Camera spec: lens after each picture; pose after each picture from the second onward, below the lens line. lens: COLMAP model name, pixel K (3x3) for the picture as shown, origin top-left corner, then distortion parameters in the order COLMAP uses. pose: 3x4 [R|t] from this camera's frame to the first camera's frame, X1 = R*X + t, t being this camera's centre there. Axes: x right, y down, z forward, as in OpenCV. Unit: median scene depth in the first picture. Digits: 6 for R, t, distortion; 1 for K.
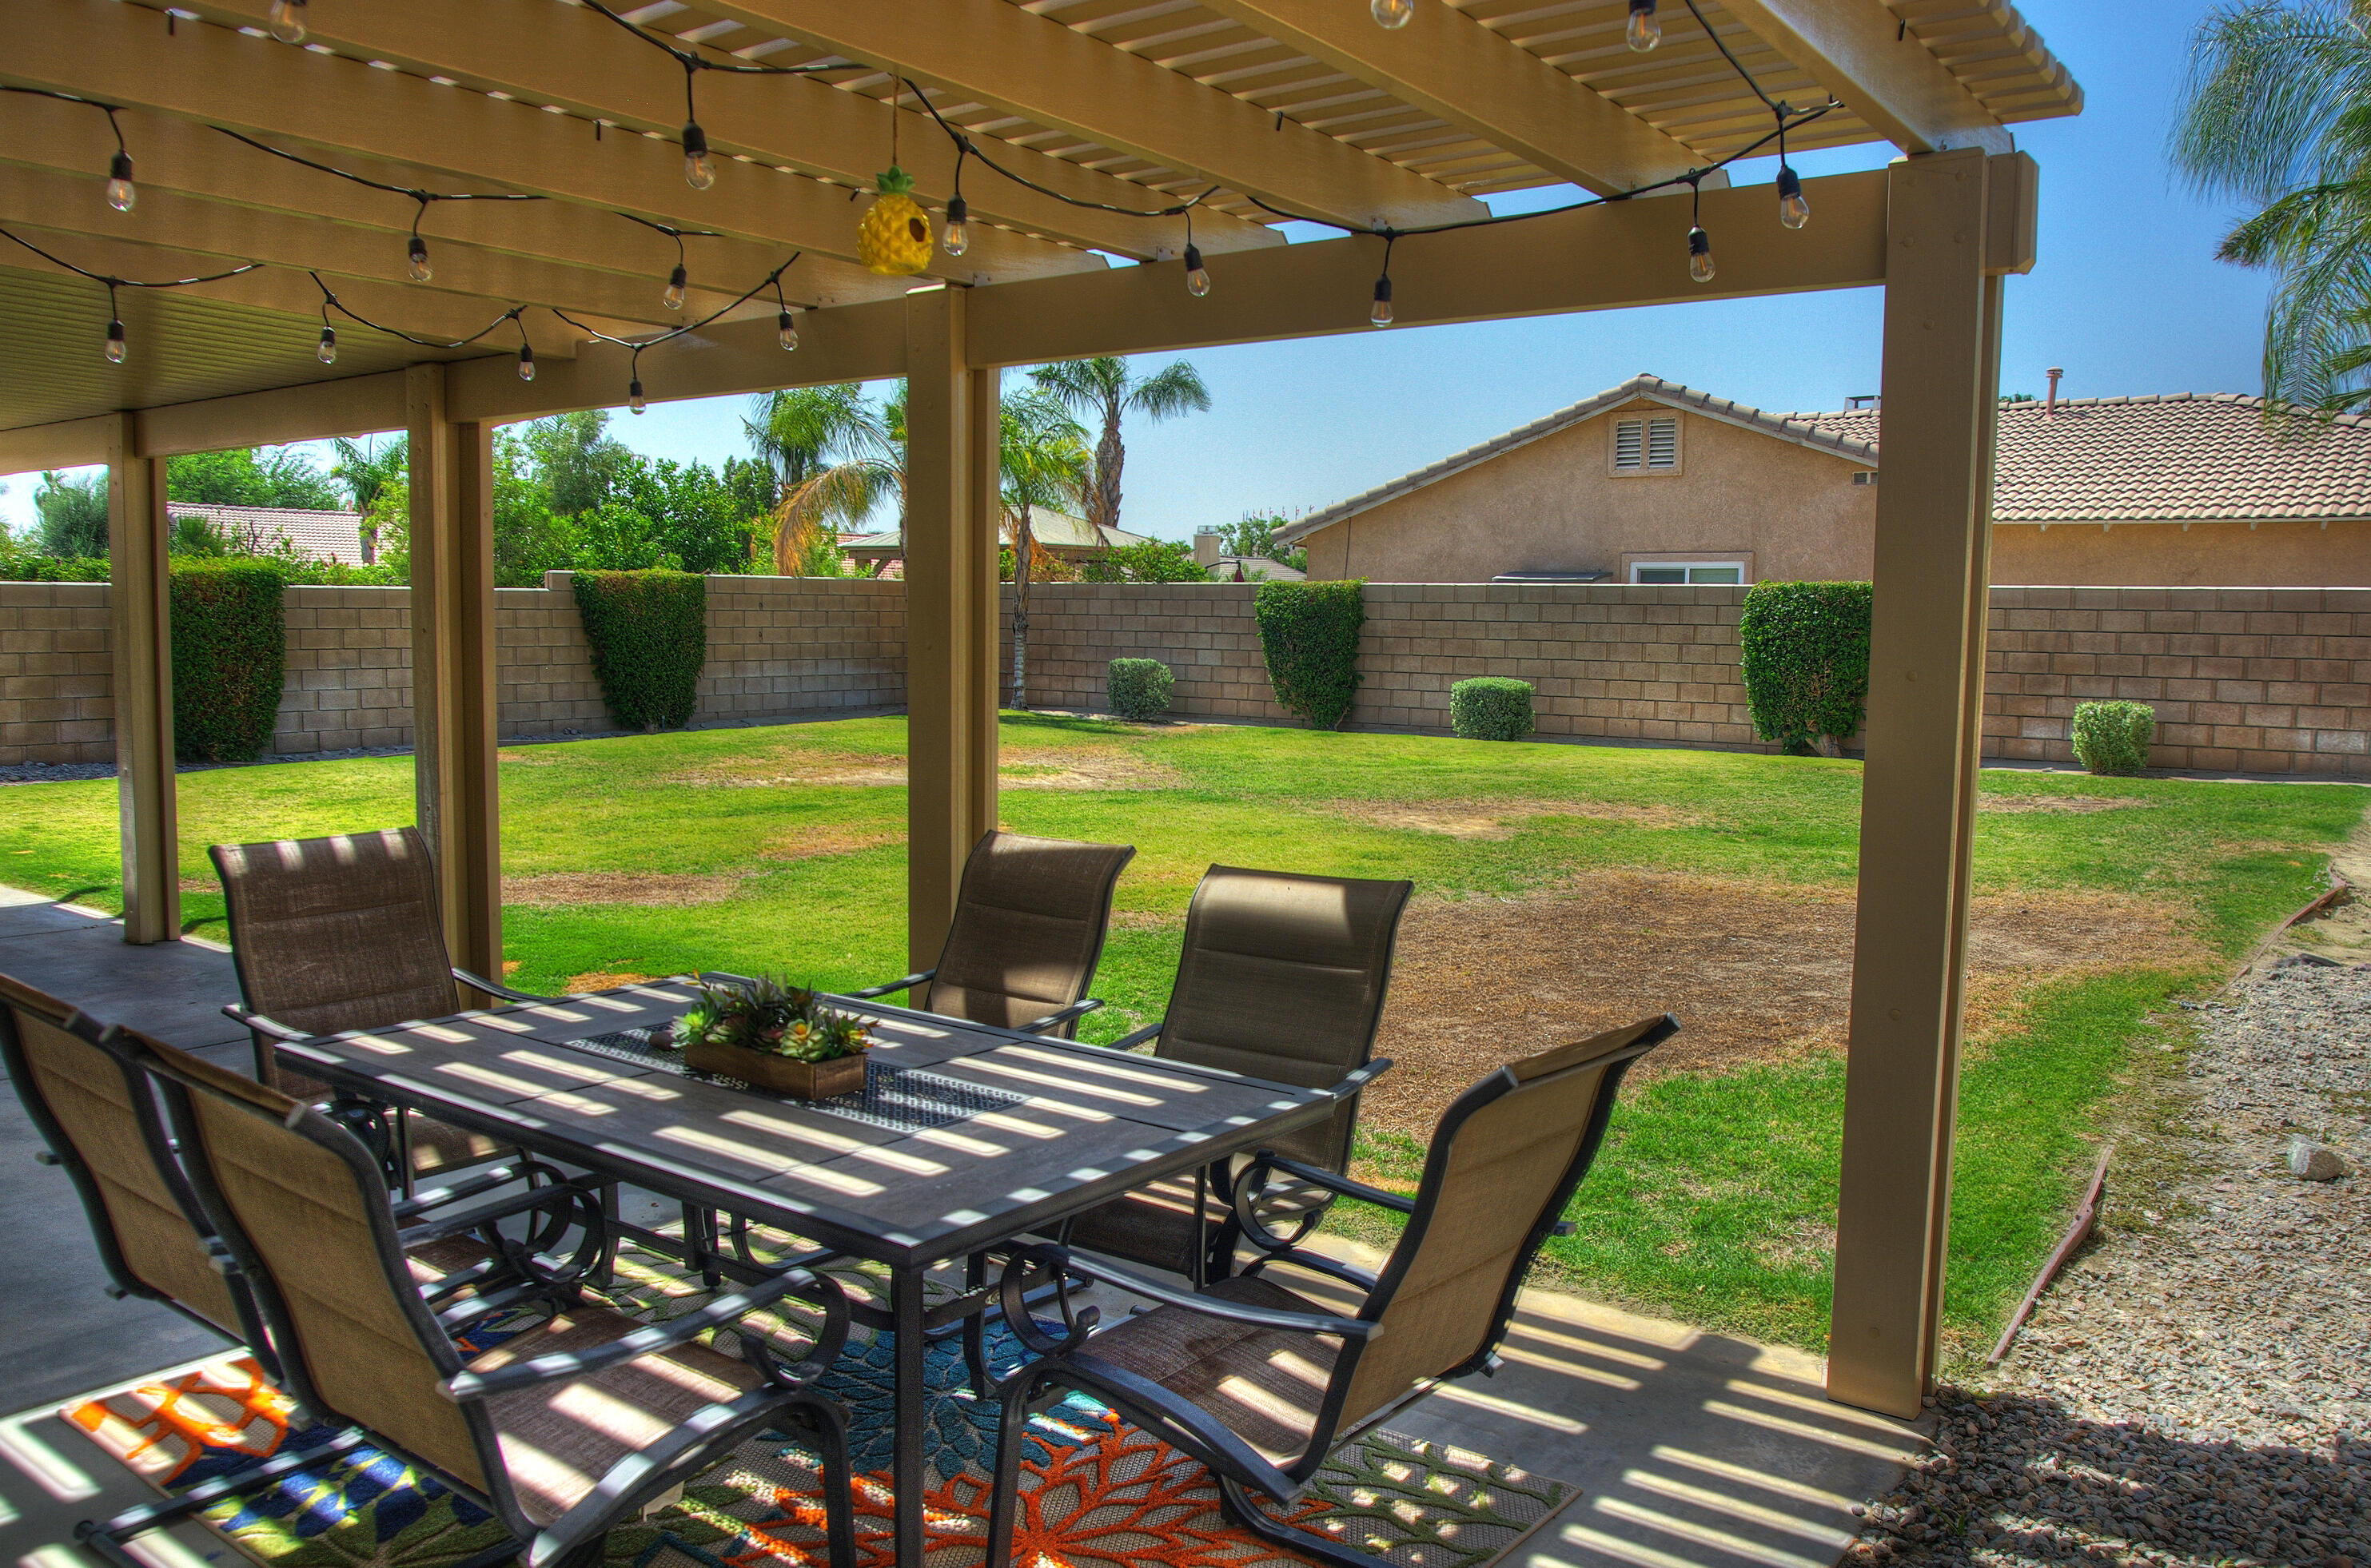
lens RADIAL K [[1799.1, 0, 1185.5], [0, 1799.1, 784.0], [0, 0, 1]] dist [-0.077391, 0.043831]
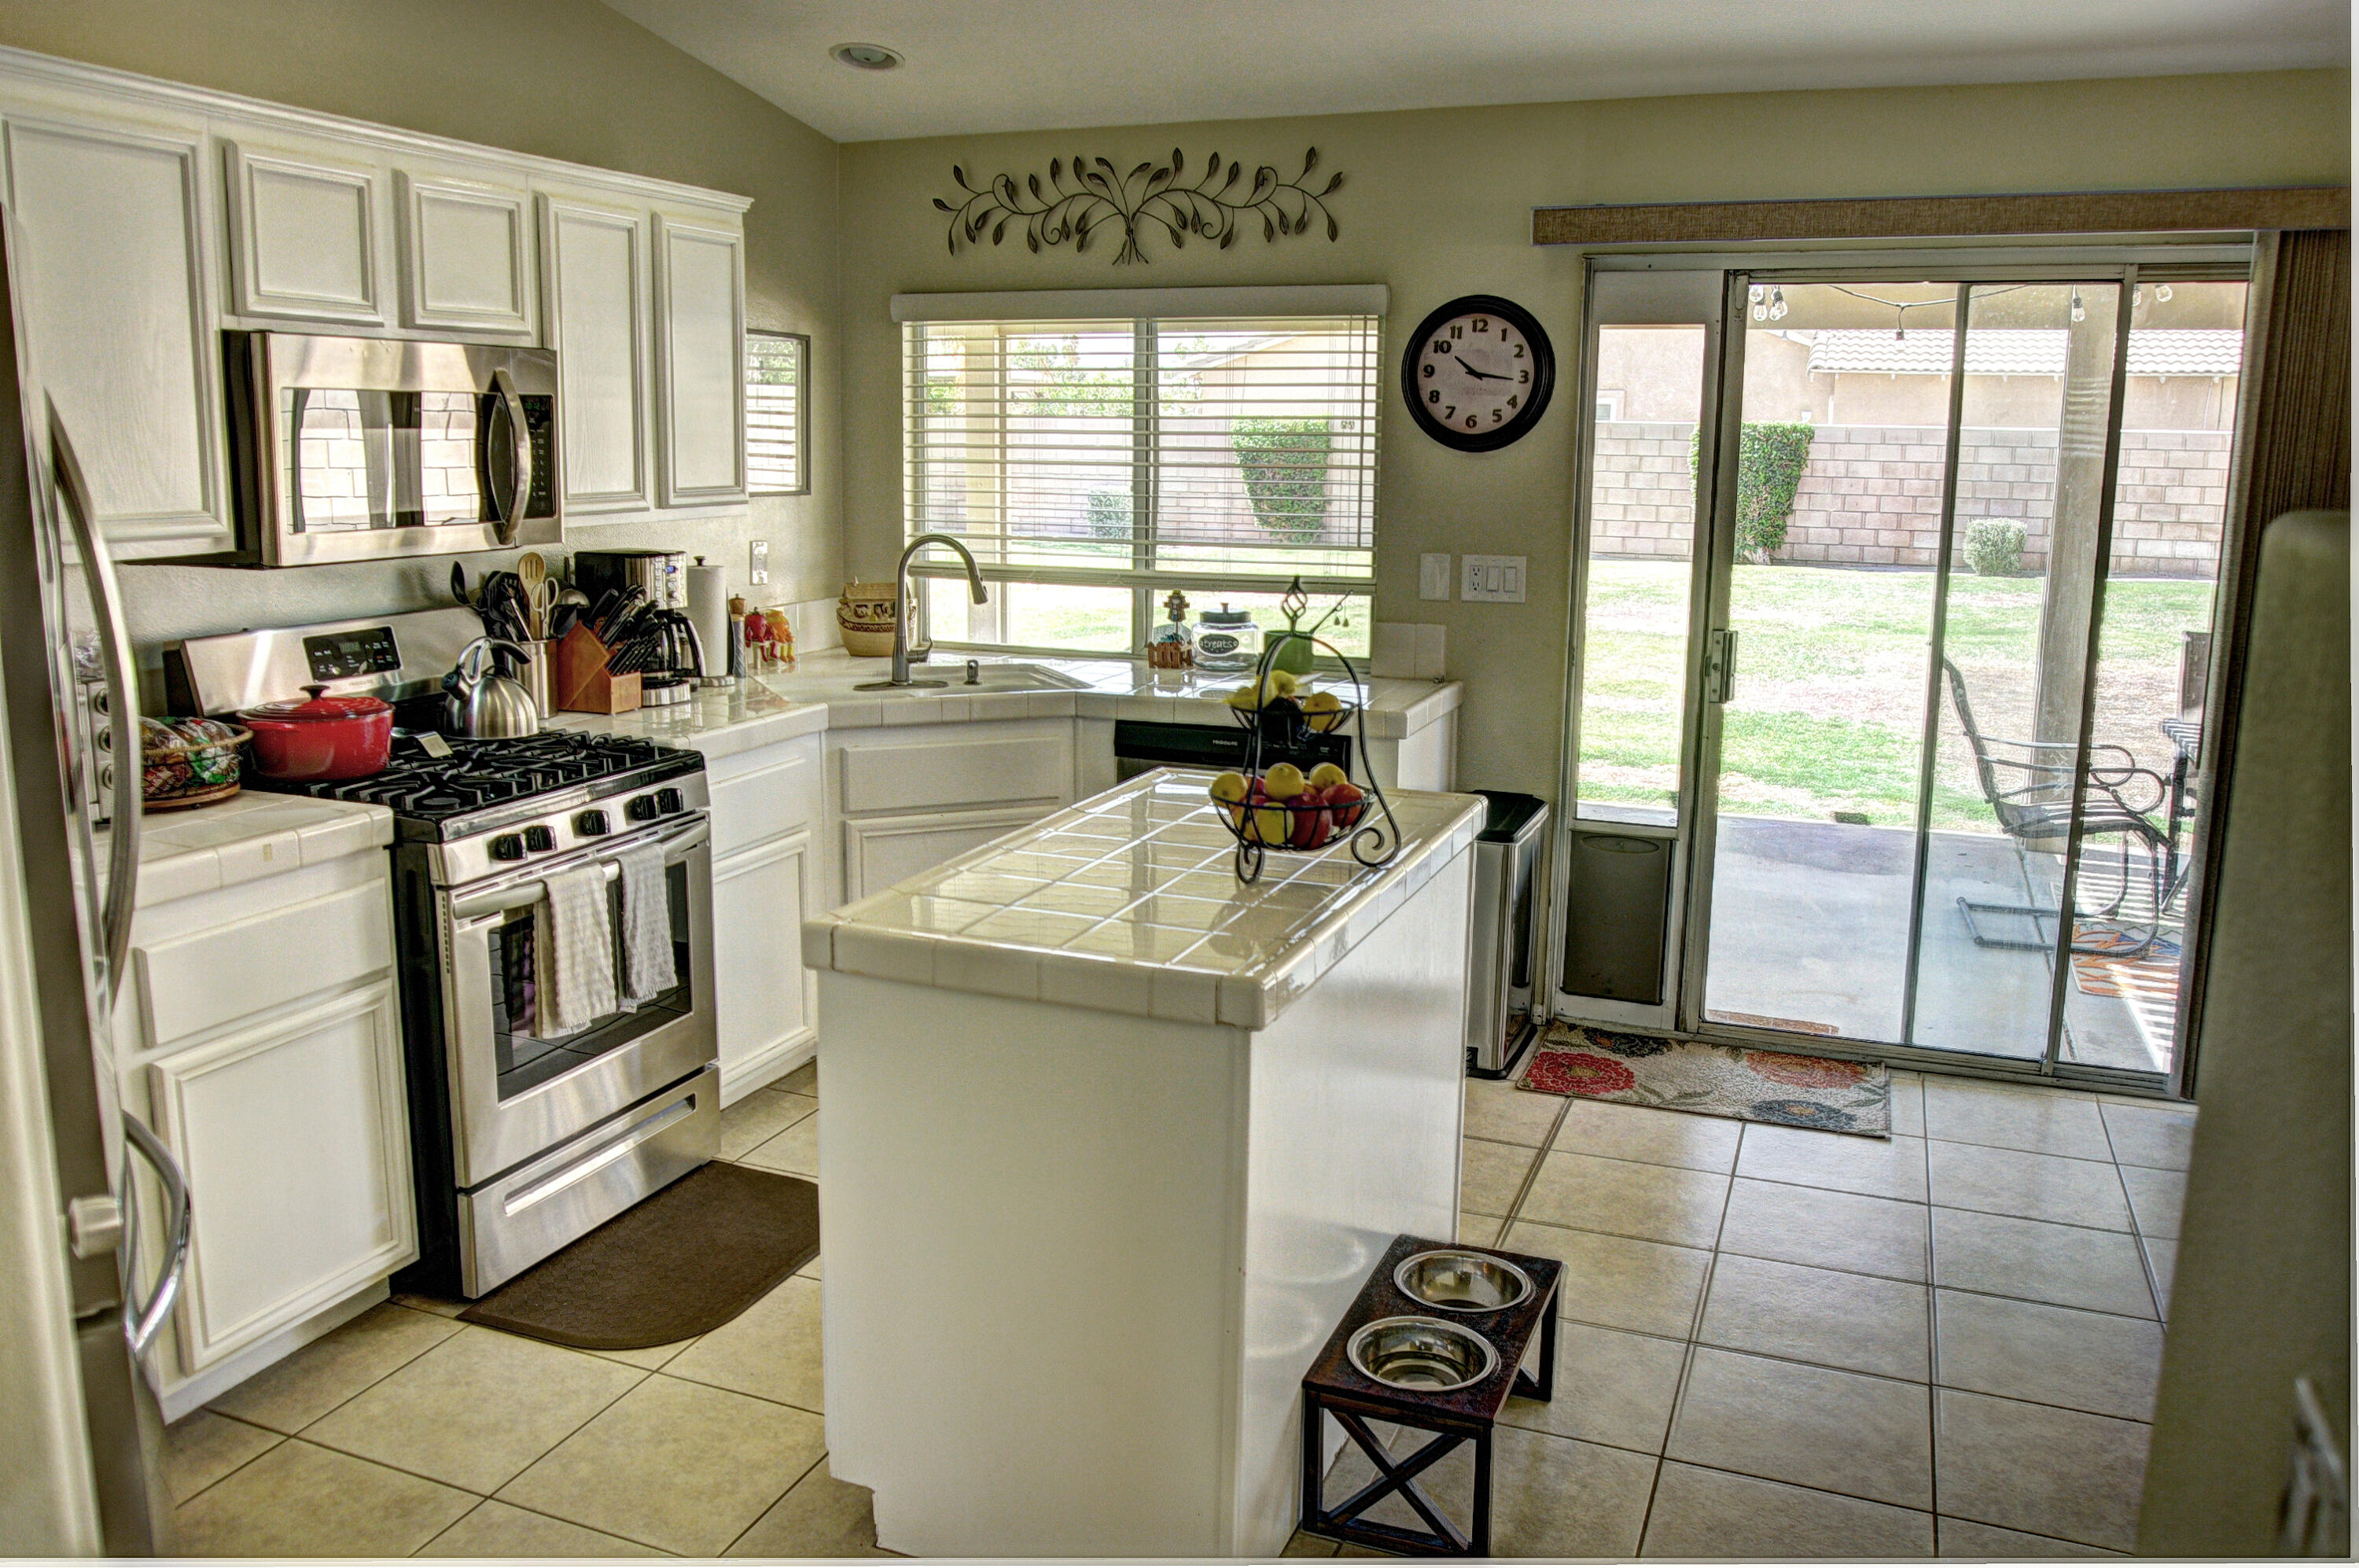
lens RADIAL K [[1777.3, 0, 1159.1], [0, 1777.3, 772.1], [0, 0, 1]] dist [-0.074697, 0.042165]
pose [[0.967549, -0.049638, 0.247758, -0.314329], [0.025139, 0.994560, 0.101087, -0.006189], [-0.251428, -0.091578, 0.963534, -0.071148]]
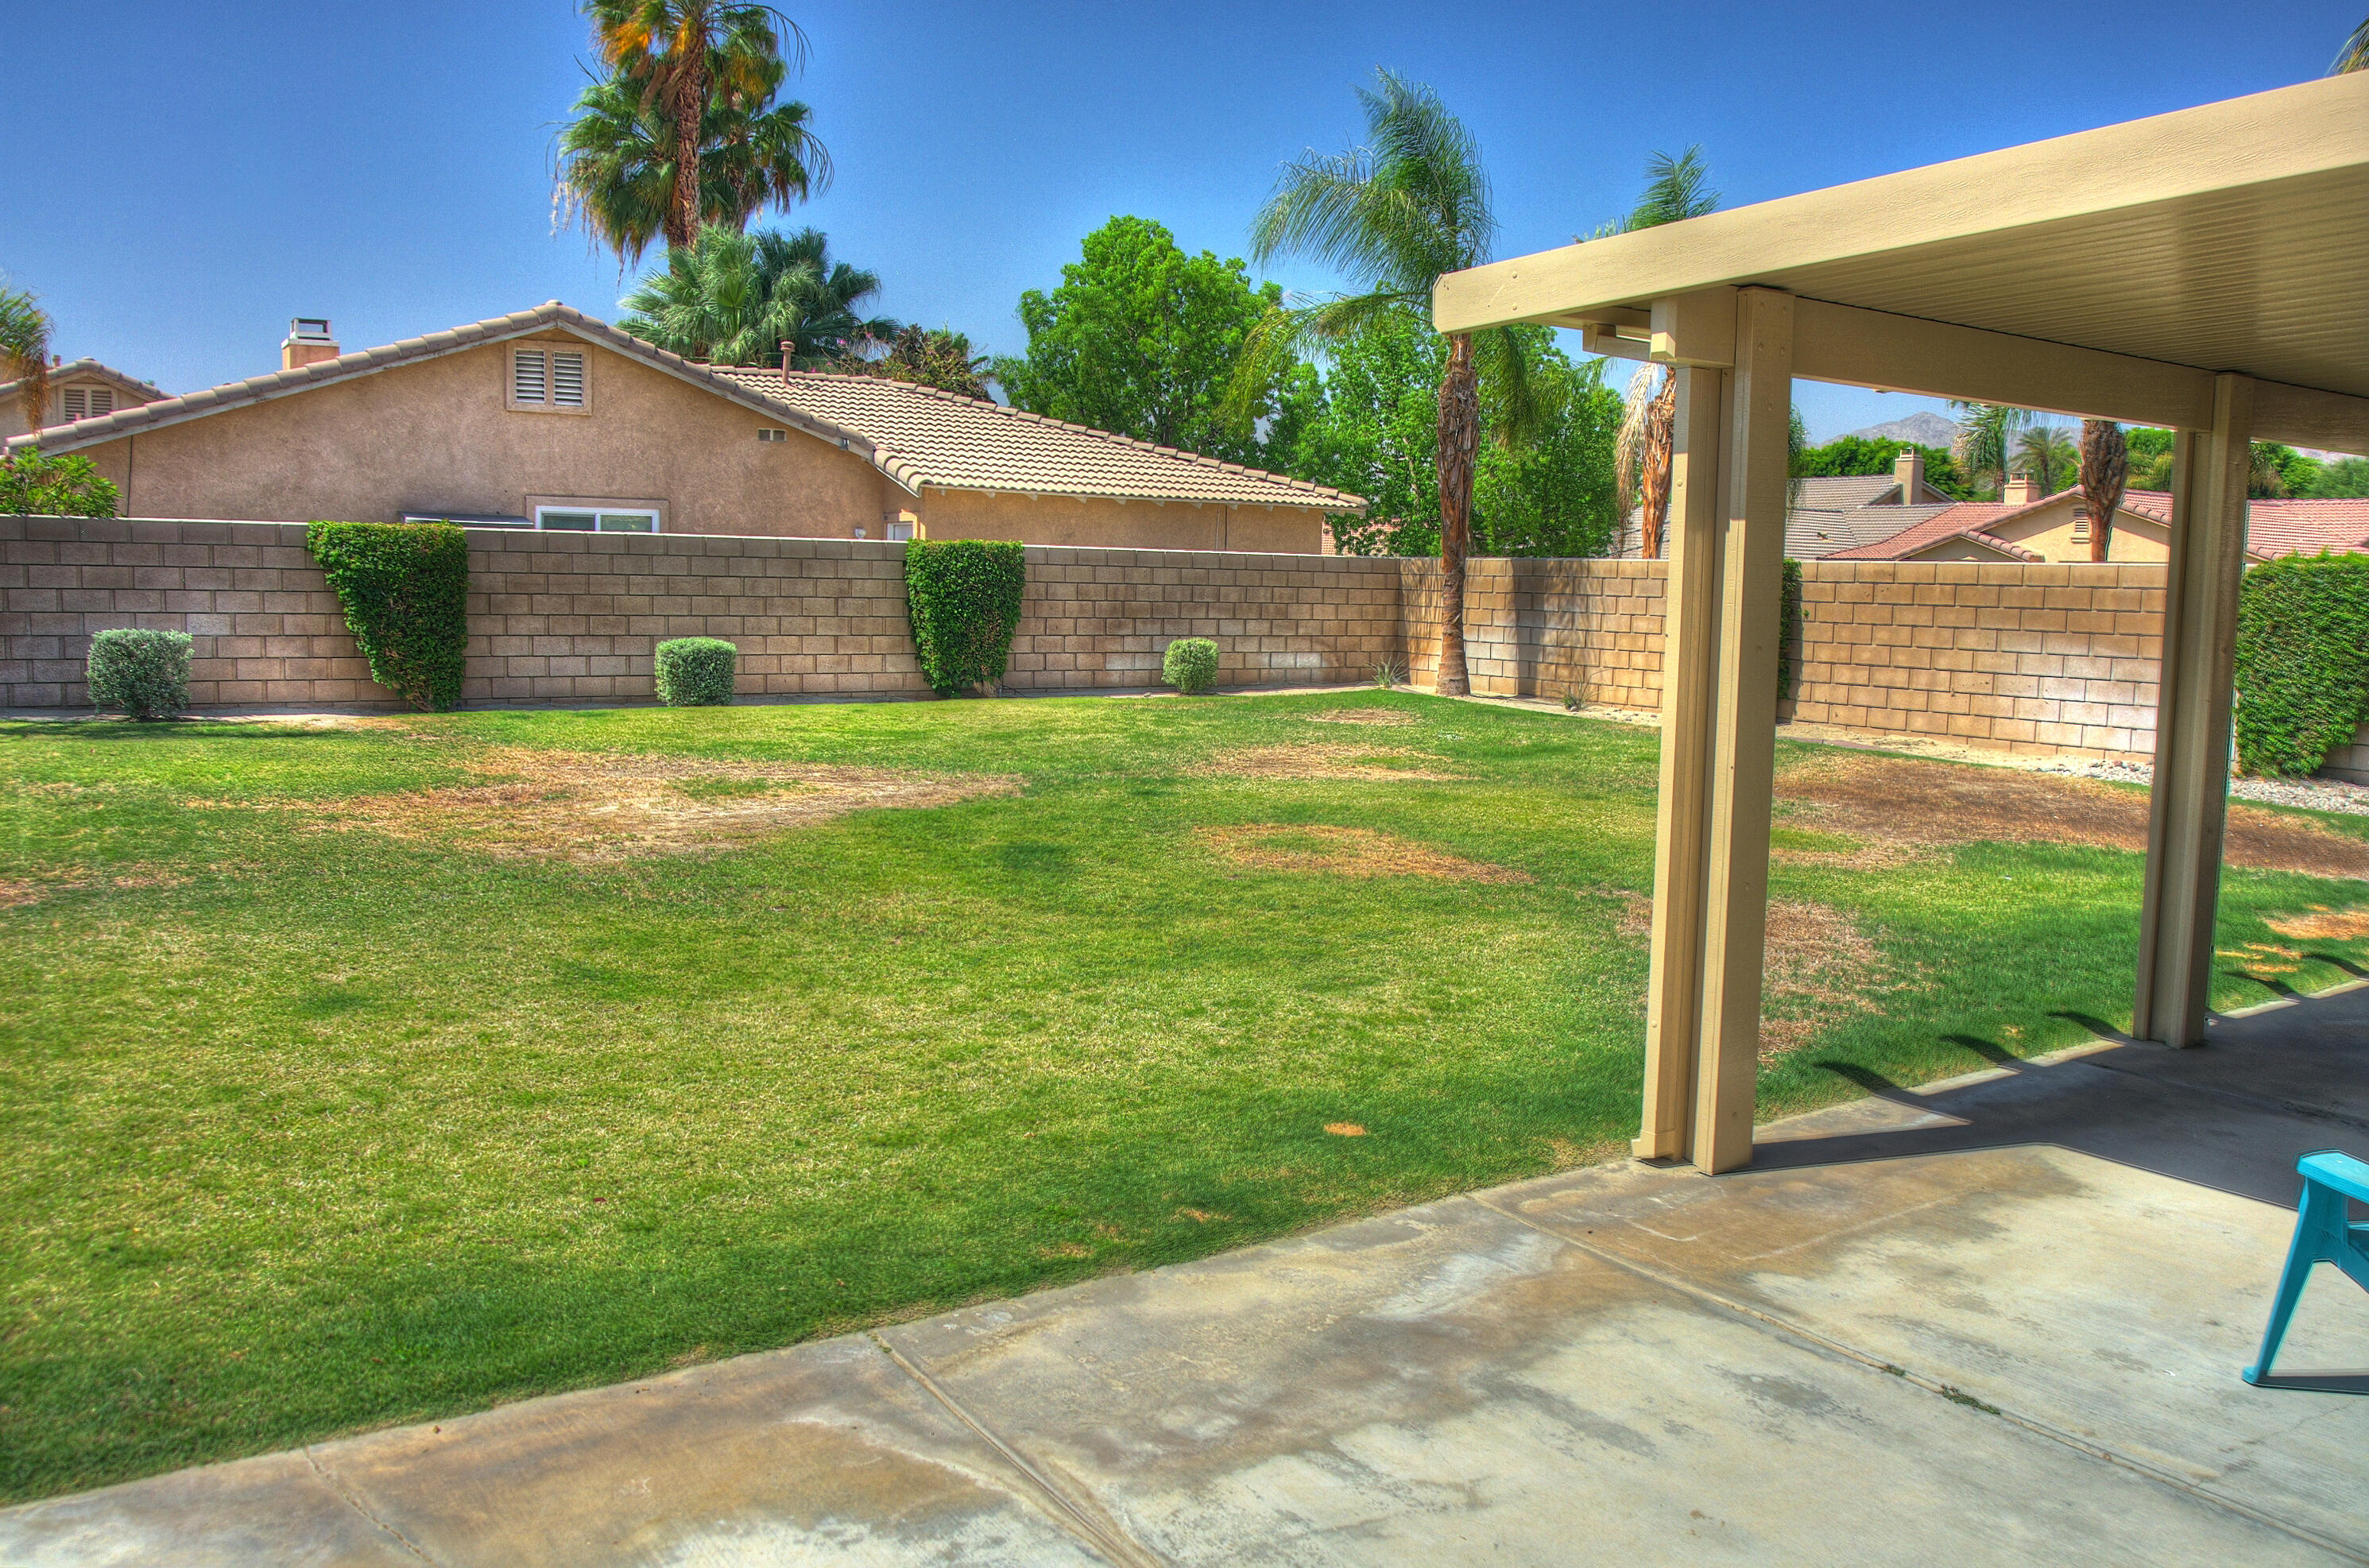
lens RADIAL K [[1784.8, 0, 1164.0], [0, 1784.8, 772.1], [0, 0, 1]] dist [-0.074697, 0.042165]
pose [[0.344139, -0.104898, 0.933041, -0.589356], [0.070067, 0.993838, 0.085889, -0.051440], [-0.936301, 0.035818, 0.349368, 0.457353]]
